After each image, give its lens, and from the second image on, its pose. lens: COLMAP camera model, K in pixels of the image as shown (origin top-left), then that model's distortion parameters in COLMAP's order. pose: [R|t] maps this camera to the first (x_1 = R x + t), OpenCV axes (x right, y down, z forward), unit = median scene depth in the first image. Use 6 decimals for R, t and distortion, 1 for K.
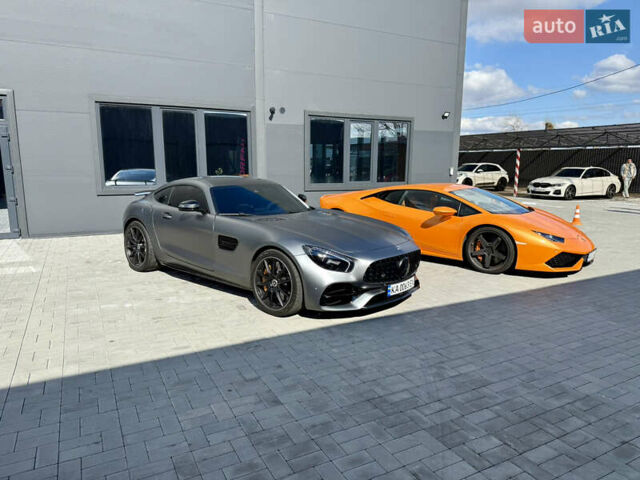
lens RADIAL K [[443.5, 0, 320.0], [0, 443.5, 240.0], [0, 0, 1]] dist [0.073158, -0.096902]
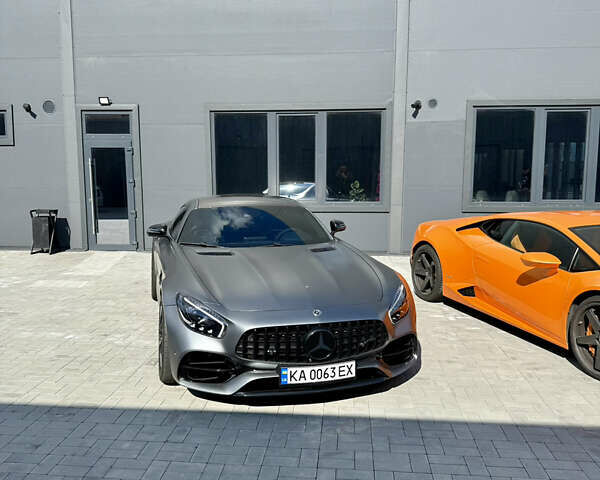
lens RADIAL K [[550.2, 0, 300.0], [0, 550.2, 240.0], [0, 0, 1]] dist [0.119533, -0.223795]
pose [[0.837489, 0.062450, -0.542874, 0.506261], [-0.086064, 0.996124, -0.018179, -0.062027], [0.539635, 0.061947, 0.839617, 0.254790]]
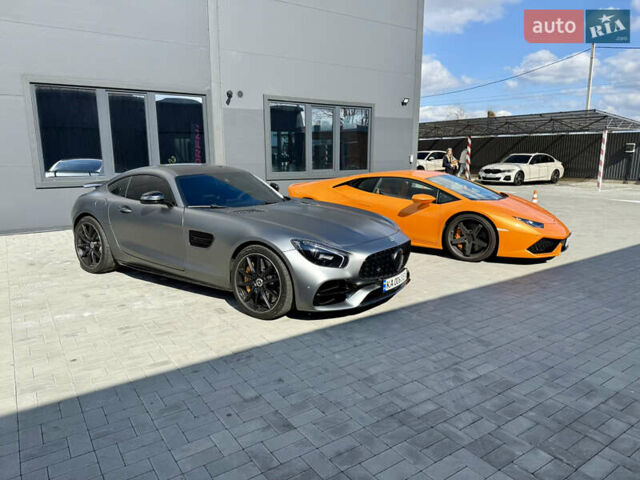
lens RADIAL K [[443.5, 0, 320.0], [0, 443.5, 240.0], [0, 0, 1]] dist [0.073158, -0.096902]
pose [[0.993424, -0.029611, 0.110597, -0.064297], [0.026984, 0.999319, 0.025177, -0.006781], [-0.111267, -0.022027, 0.993546, 0.080426]]
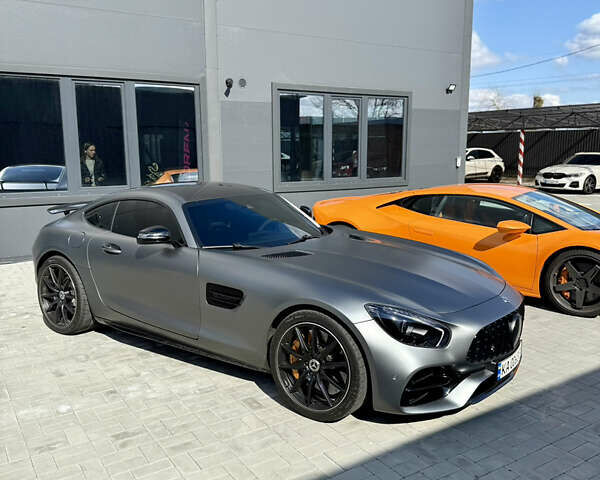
lens RADIAL K [[550.2, 0, 300.0], [0, 550.2, 240.0], [0, 0, 1]] dist [0.119533, -0.223795]
pose [[0.996244, -0.025393, 0.082782, -0.150547], [0.025845, 0.999656, -0.004396, -0.060858], [-0.082641, 0.006519, 0.996558, 0.201720]]
